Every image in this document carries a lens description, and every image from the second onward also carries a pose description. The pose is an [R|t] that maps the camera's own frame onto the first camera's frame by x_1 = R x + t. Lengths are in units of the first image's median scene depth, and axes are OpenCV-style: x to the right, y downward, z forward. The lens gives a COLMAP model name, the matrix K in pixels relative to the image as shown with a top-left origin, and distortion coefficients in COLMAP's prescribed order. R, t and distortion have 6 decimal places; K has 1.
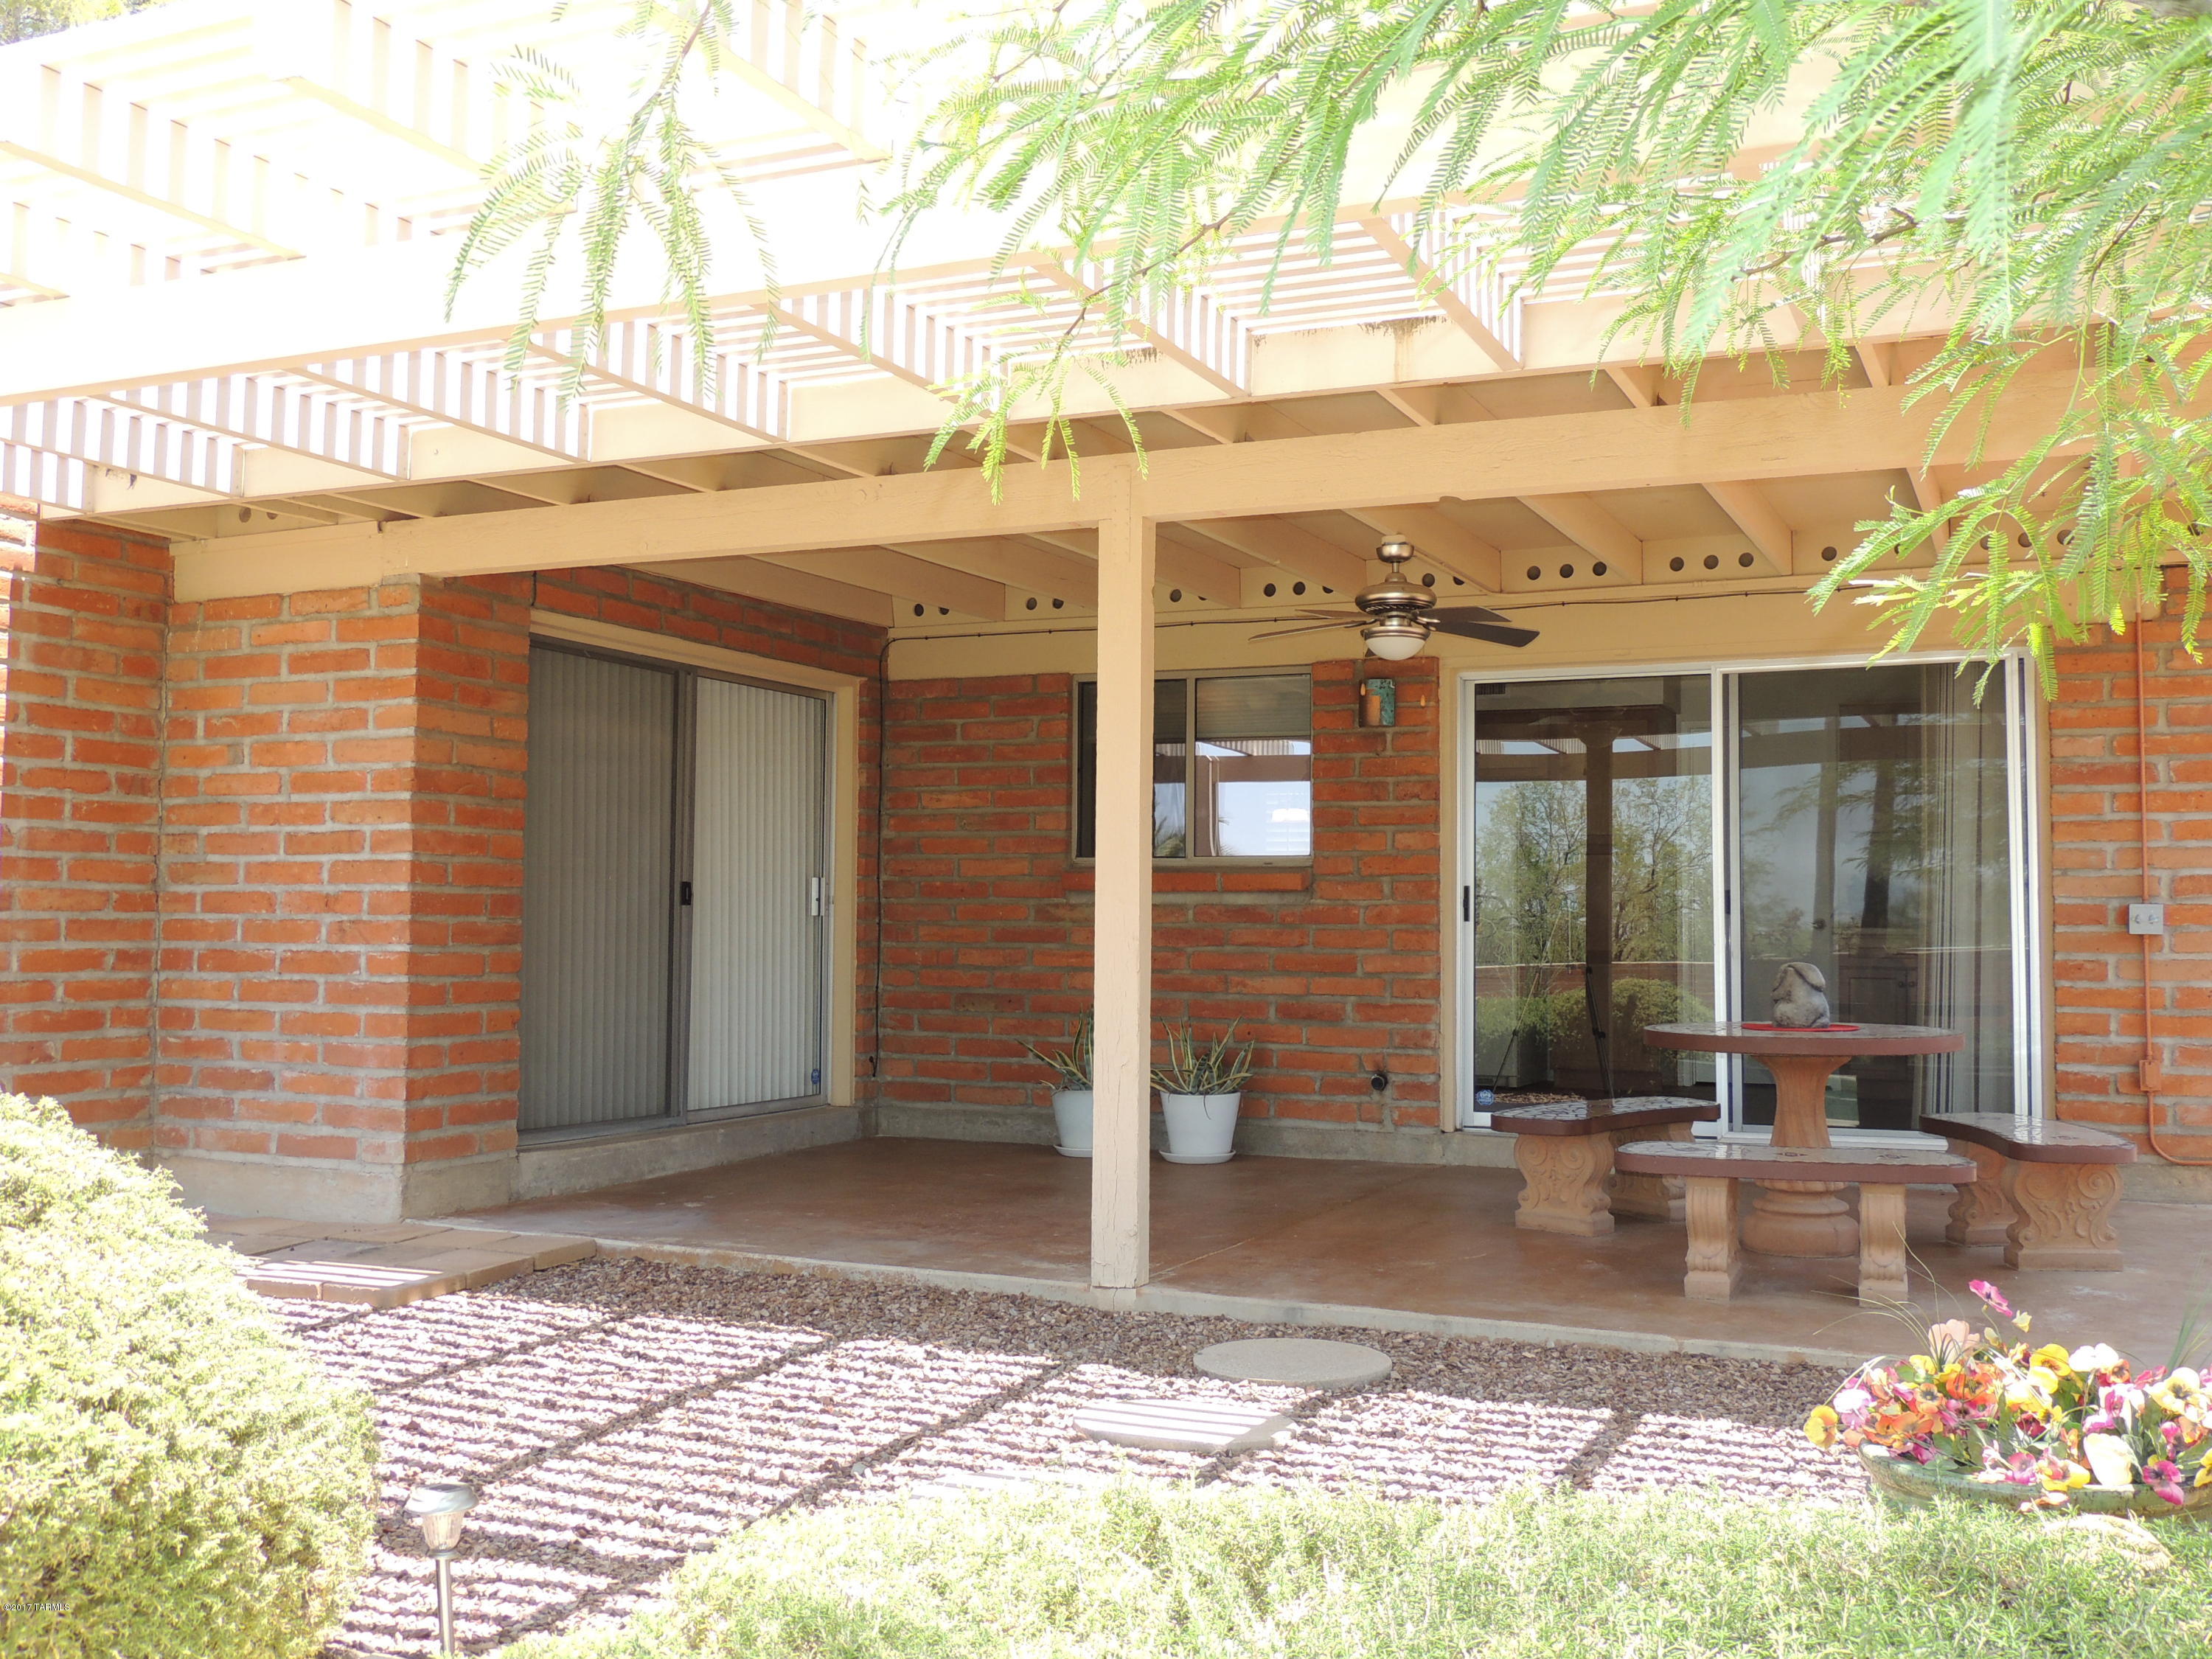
lens RADIAL K [[2124.1, 0, 1106.6], [0, 2124.1, 827.7], [0, 0, 1]] dist [-0.031722, 0.000000]
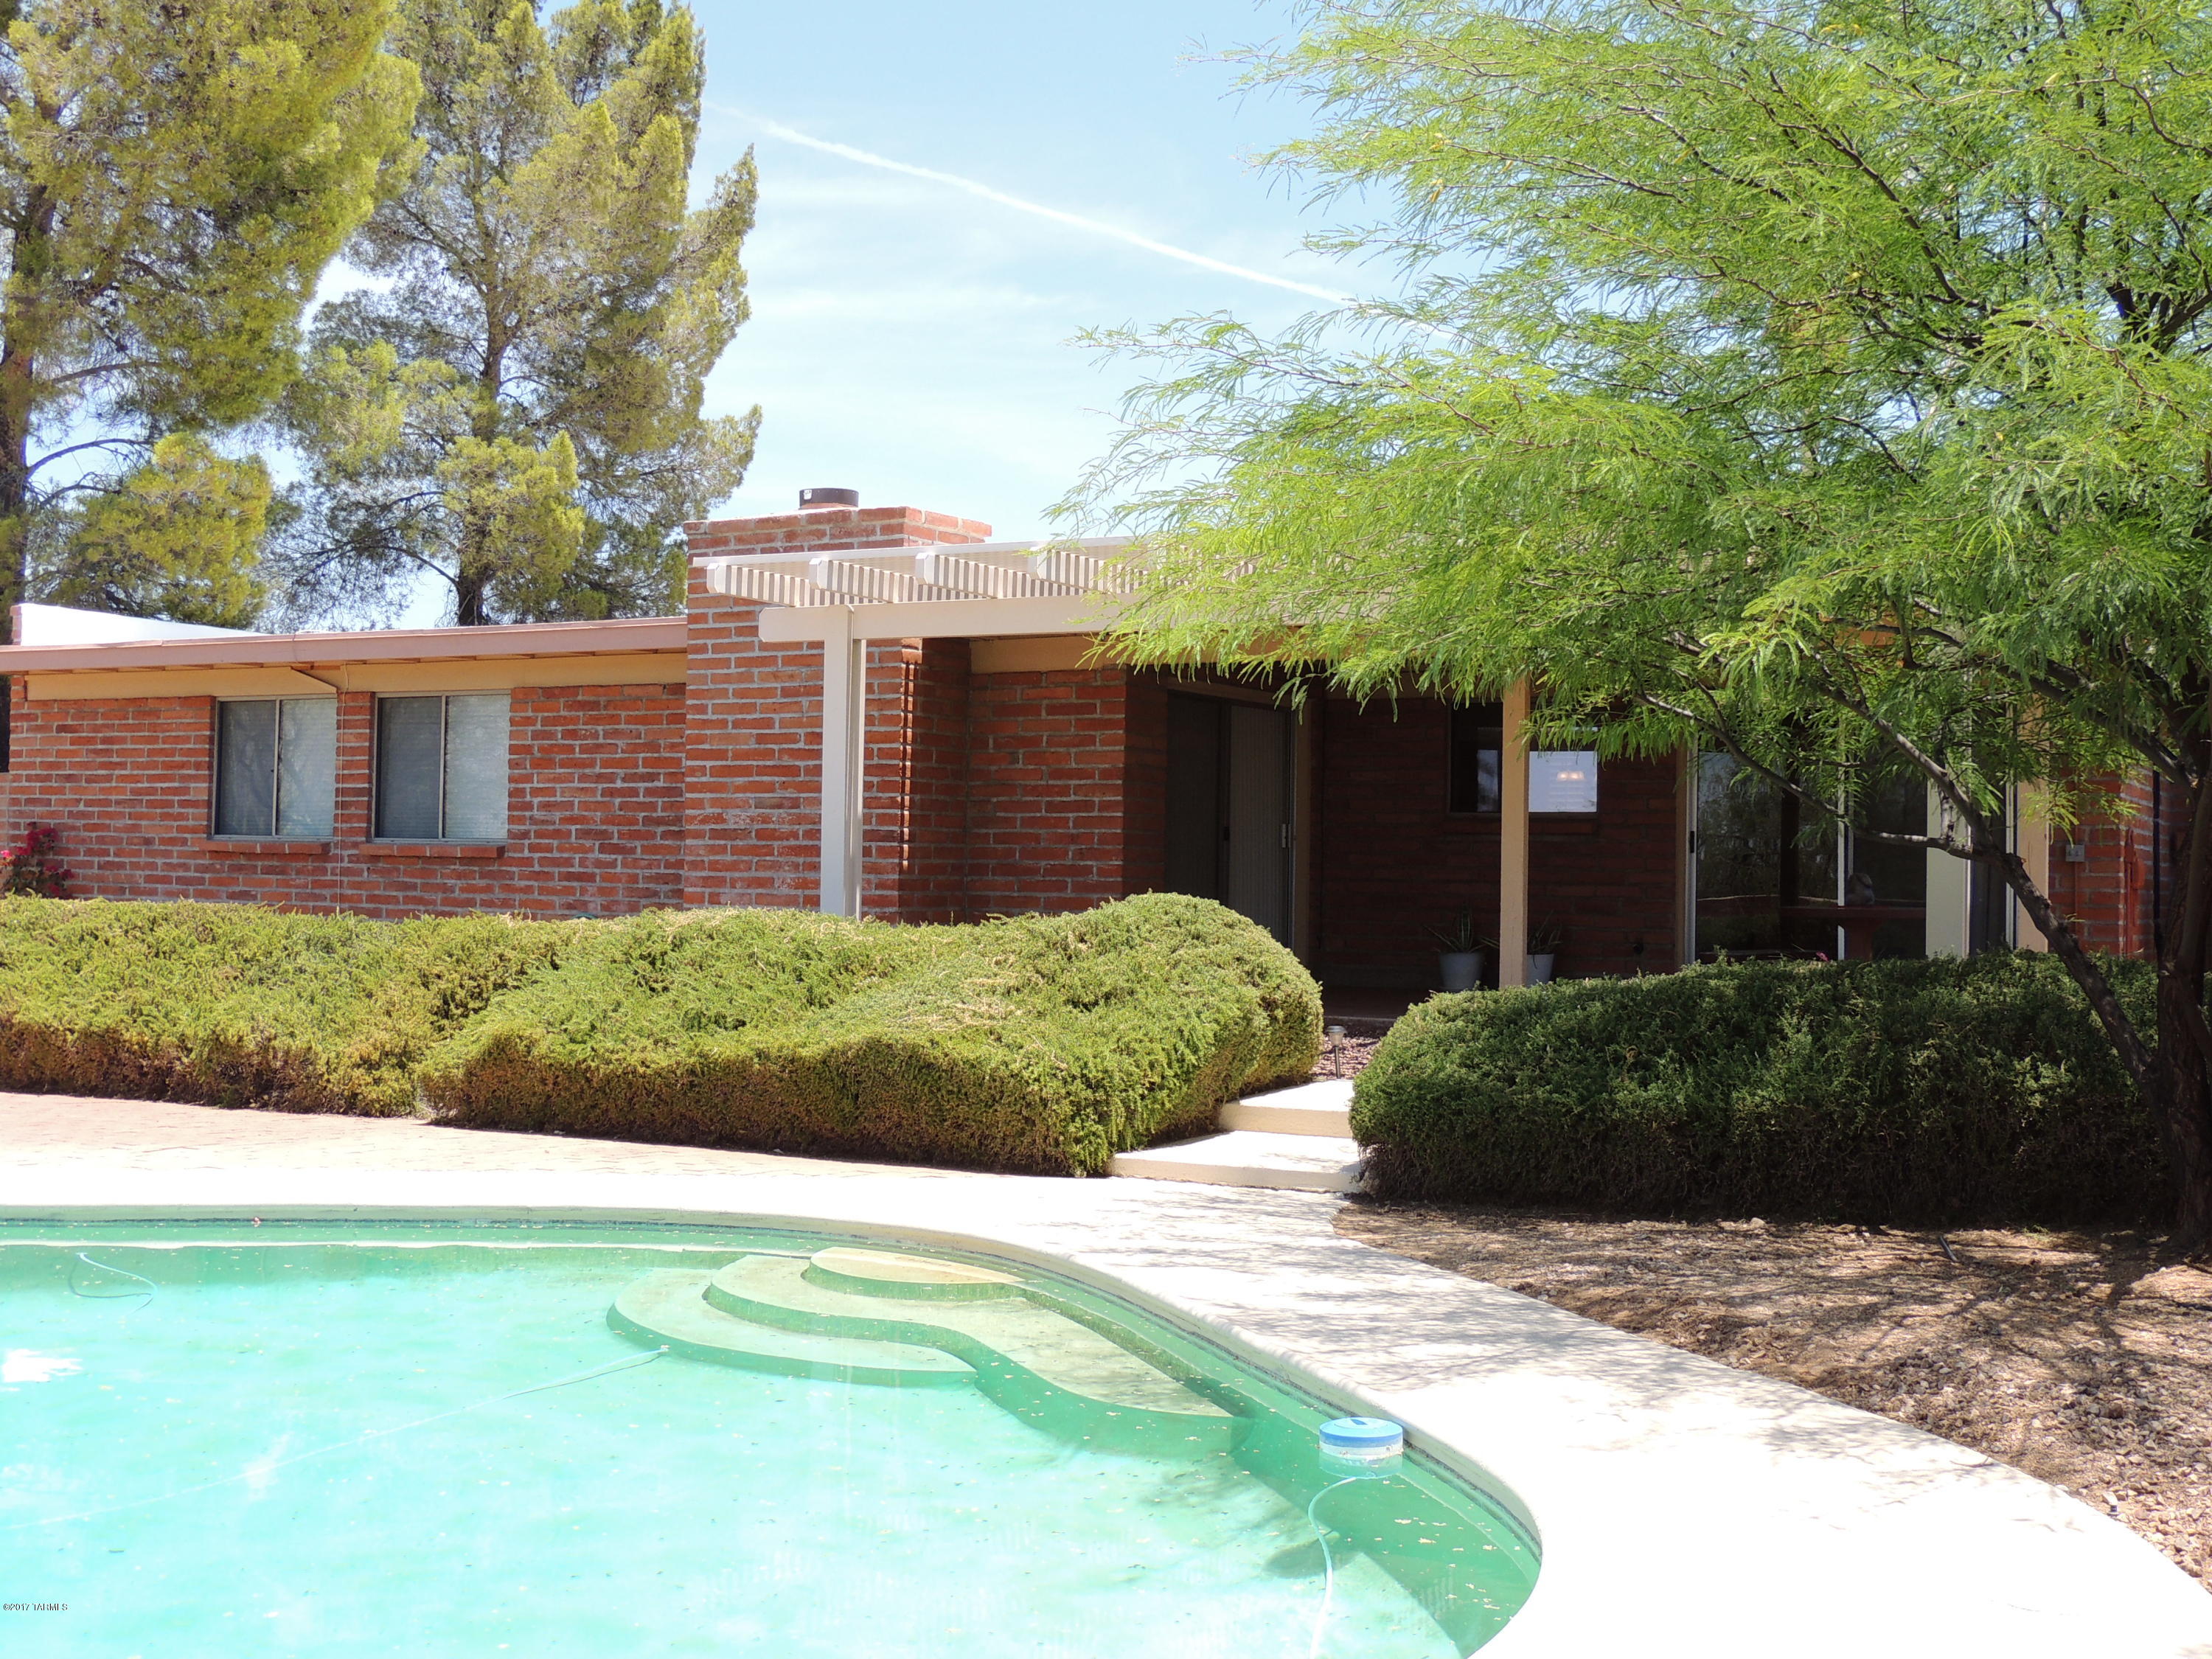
lens RADIAL K [[2446.5, 0, 1107.5], [0, 2446.5, 831.1], [0, 0, 1]] dist [-0.061489, 0.000000]
pose [[0.995609, 0.003510, -0.093539, -0.134622], [-0.000573, 0.999506, 0.031414, -0.039225], [0.093603, -0.031222, 0.995120, -1.148954]]
